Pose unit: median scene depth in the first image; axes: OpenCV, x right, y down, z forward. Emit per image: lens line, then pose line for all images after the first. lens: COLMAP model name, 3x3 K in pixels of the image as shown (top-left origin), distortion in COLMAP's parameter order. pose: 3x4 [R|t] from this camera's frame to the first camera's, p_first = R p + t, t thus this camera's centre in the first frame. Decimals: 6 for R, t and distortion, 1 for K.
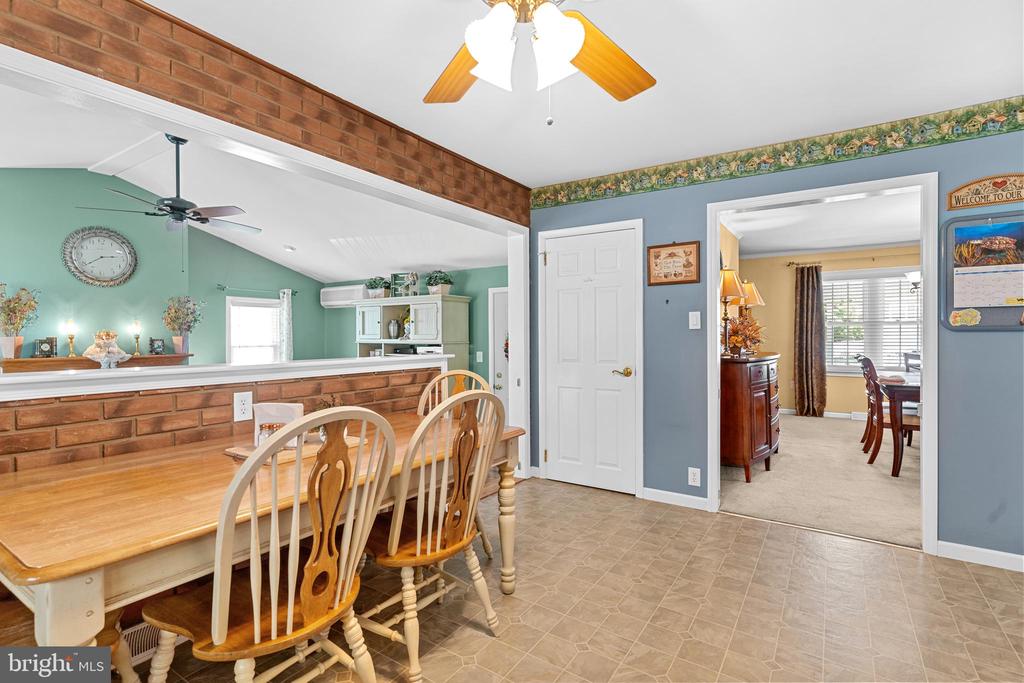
lens RADIAL K [[491.2, 0, 509.8], [0, 491.2, 340.8], [0, 0, 1]] dist [-0.004289, -0.000965]
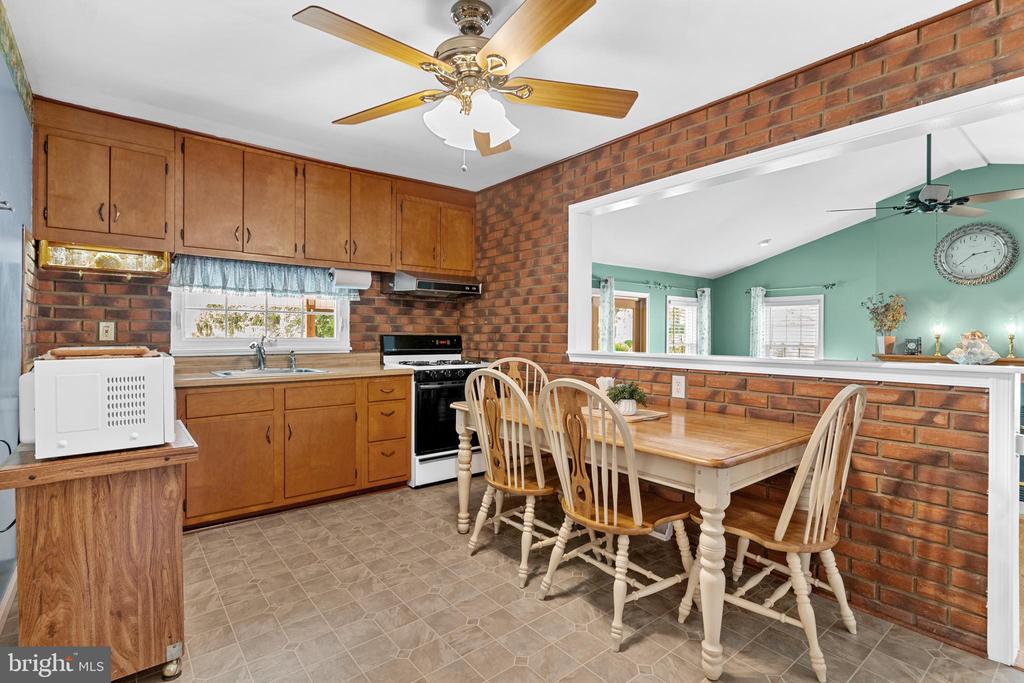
lens RADIAL K [[491.2, 0, 510.7], [0, 491.2, 335.8], [0, 0, 1]] dist [-0.004289, -0.000965]
pose [[-0.317529, -0.001086, -0.948248, 0.721472], [-0.015241, 0.999876, 0.003959, -0.000174], [0.948126, 0.015709, -0.317506, 0.854419]]
